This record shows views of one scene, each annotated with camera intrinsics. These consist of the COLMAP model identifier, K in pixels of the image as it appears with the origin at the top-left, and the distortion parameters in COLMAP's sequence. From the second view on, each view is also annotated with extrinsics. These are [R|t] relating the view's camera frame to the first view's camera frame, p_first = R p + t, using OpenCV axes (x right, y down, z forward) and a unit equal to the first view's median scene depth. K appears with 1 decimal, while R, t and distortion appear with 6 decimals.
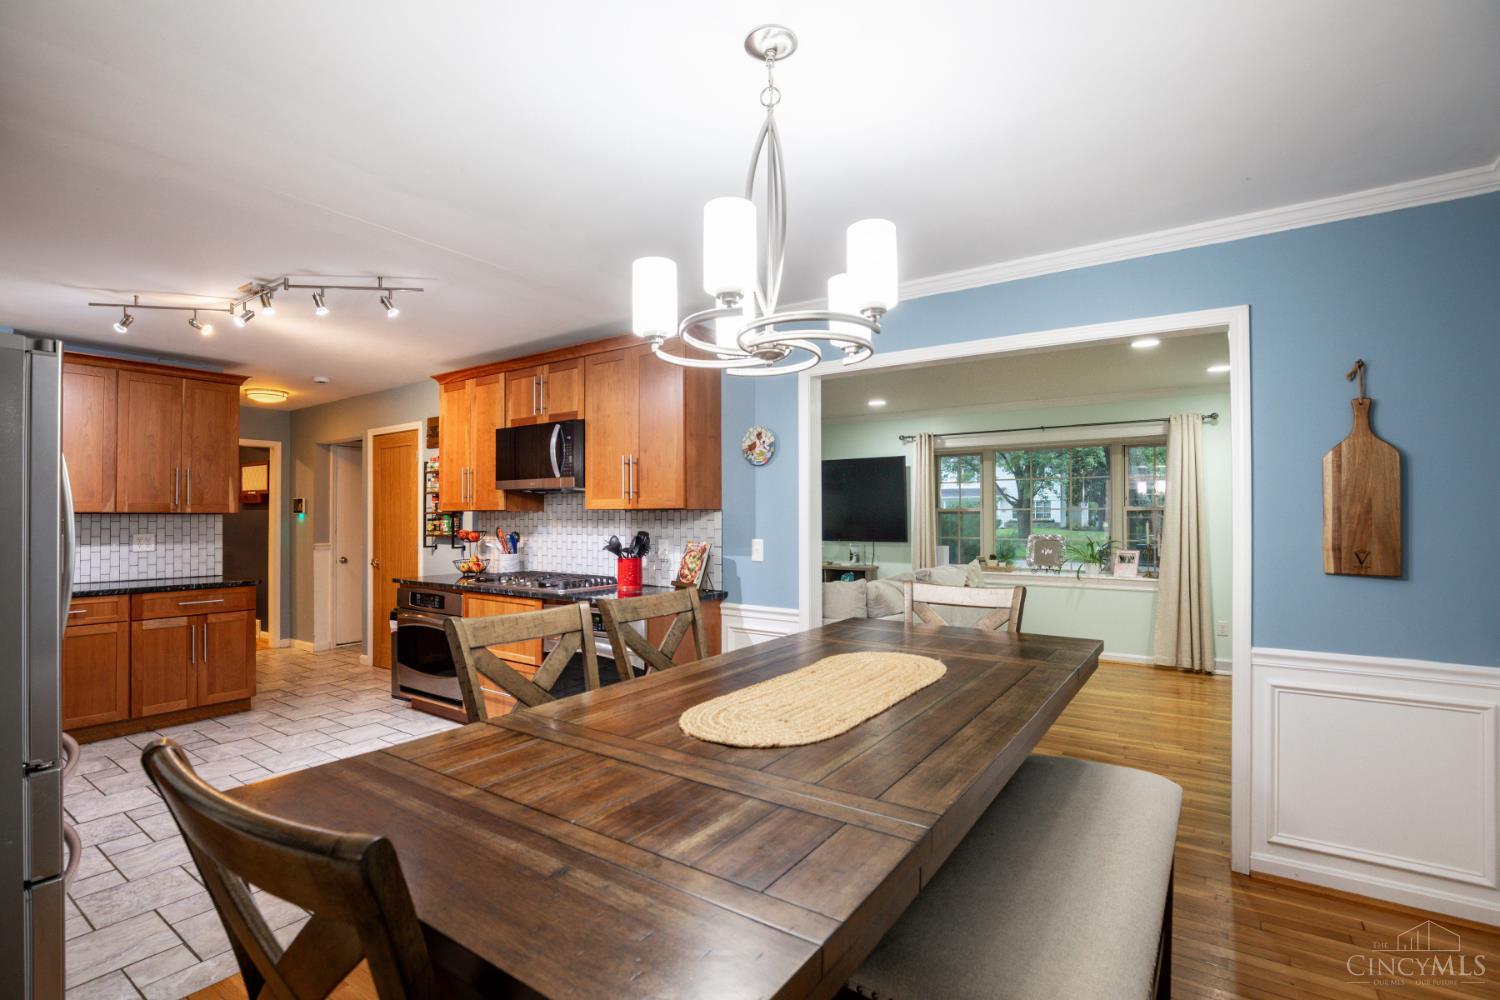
lens RADIAL K [[709.7, 0, 739.3], [0, 709.7, 505.9], [0, 0, 1]] dist [-0.021031, 0.003551]
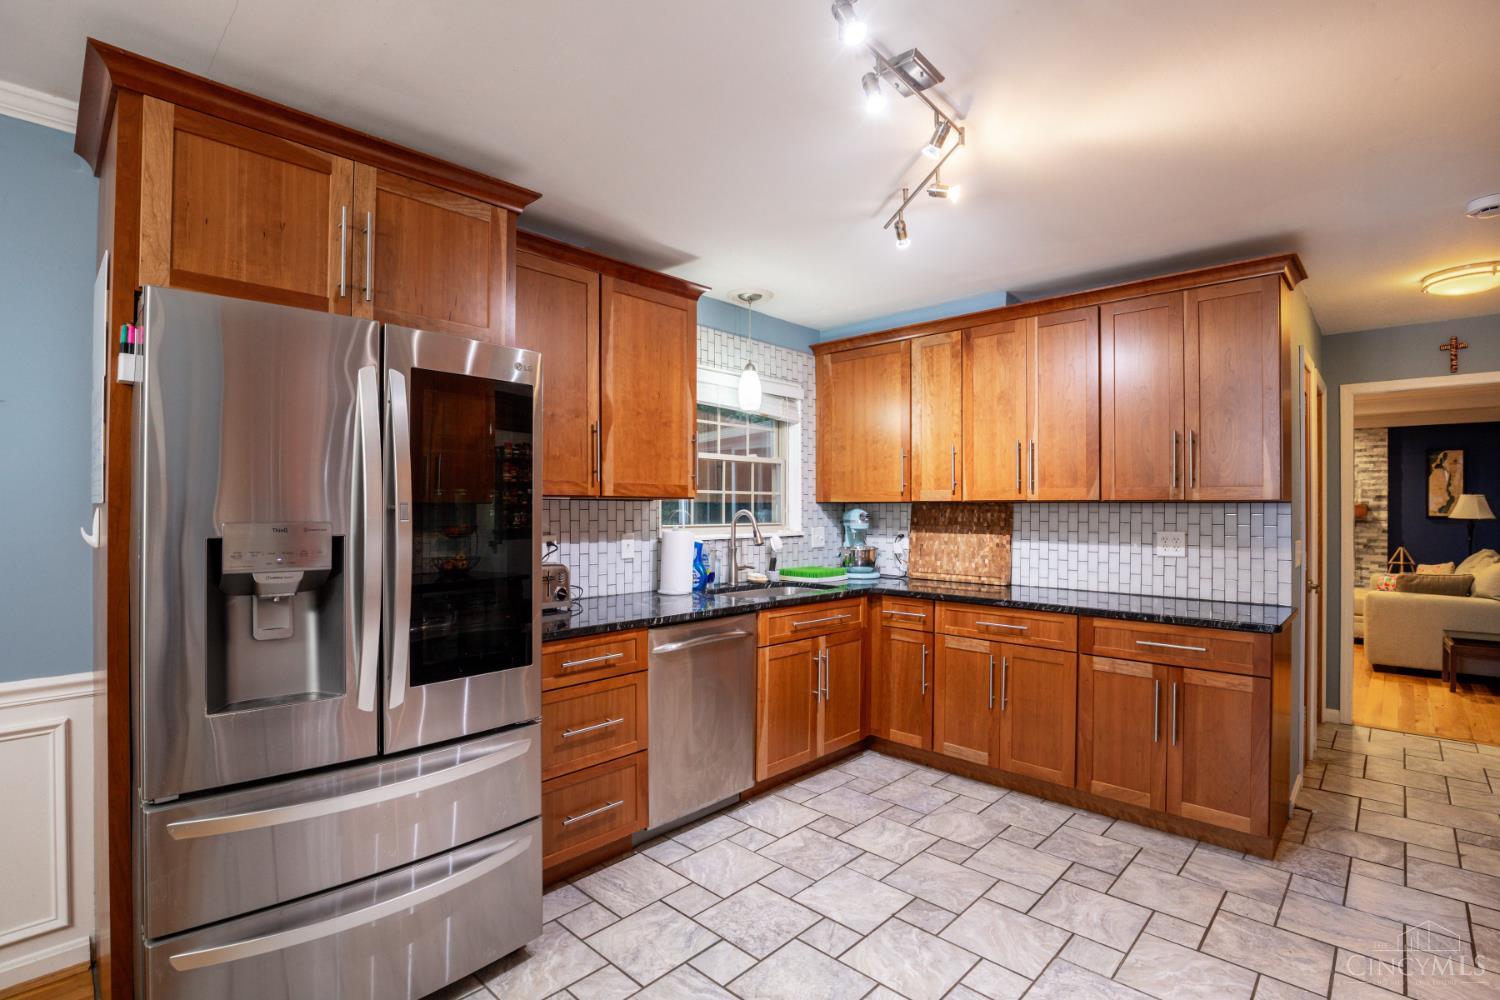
lens RADIAL K [[709.7, 0, 736.4], [0, 709.7, 506.2], [0, 0, 1]] dist [-0.021031, 0.003551]
pose [[-0.137403, 0.000422, -0.990515, -0.103465], [0.012398, 0.999922, -0.001294, 0.011121], [0.990438, -0.012459, -0.137398, 0.692946]]
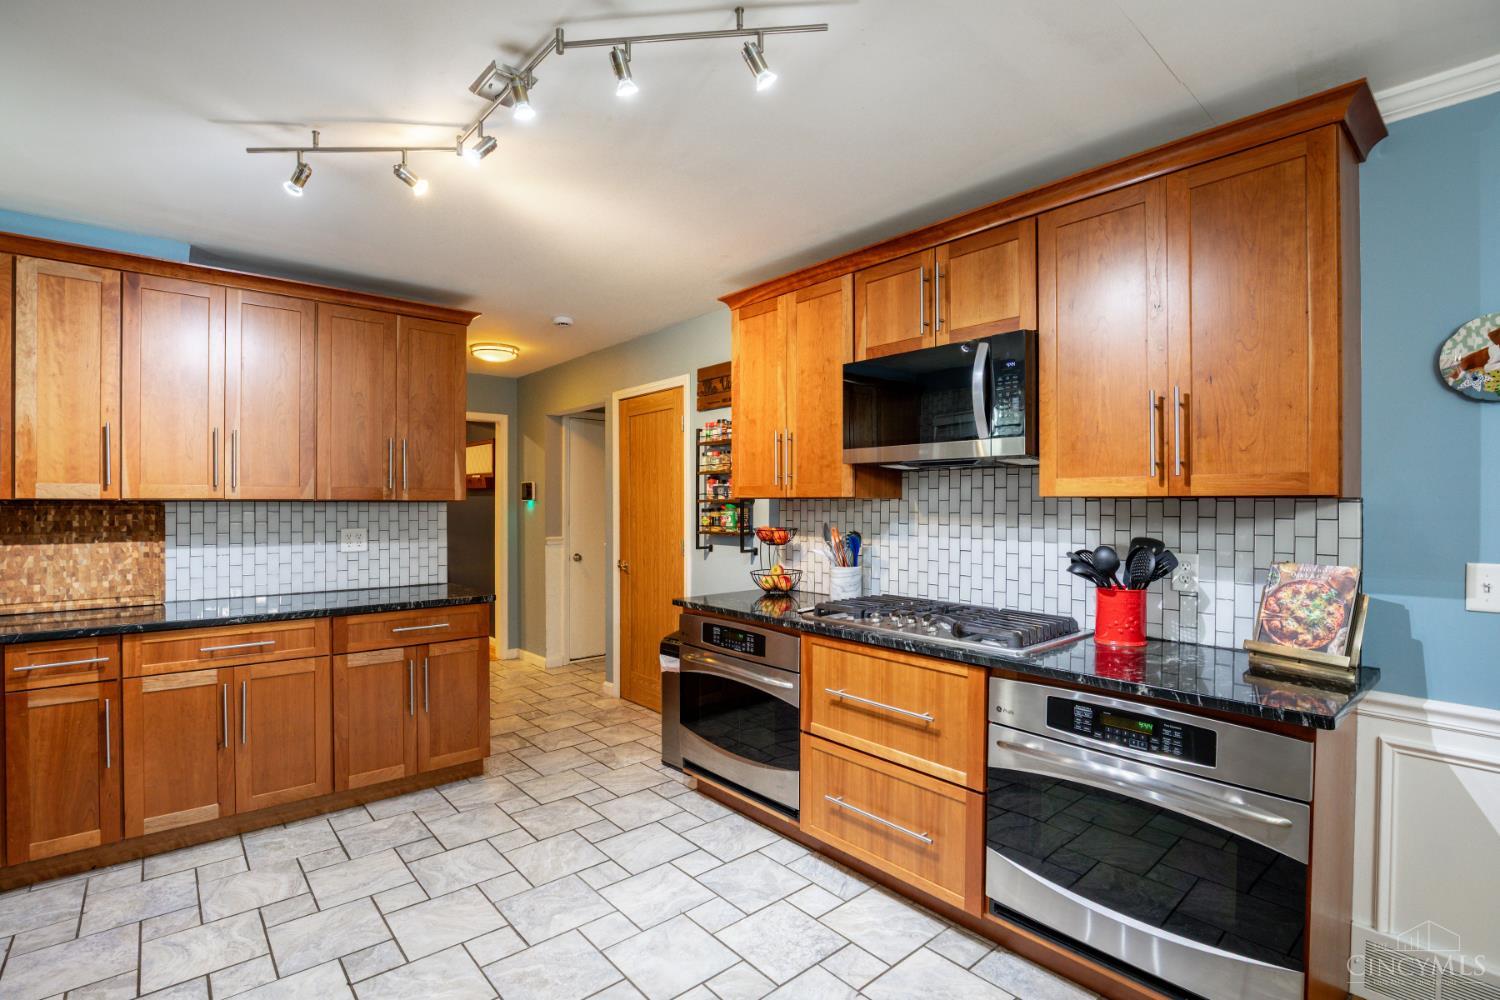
lens RADIAL K [[709.7, 0, 743.7], [0, 709.7, 504.8], [0, 0, 1]] dist [-0.021031, 0.003551]
pose [[0.972328, 0.004345, -0.233579, -0.279694], [-0.000141, 0.999838, 0.018012, 0.001356], [0.233619, -0.017481, 0.972171, 0.378527]]
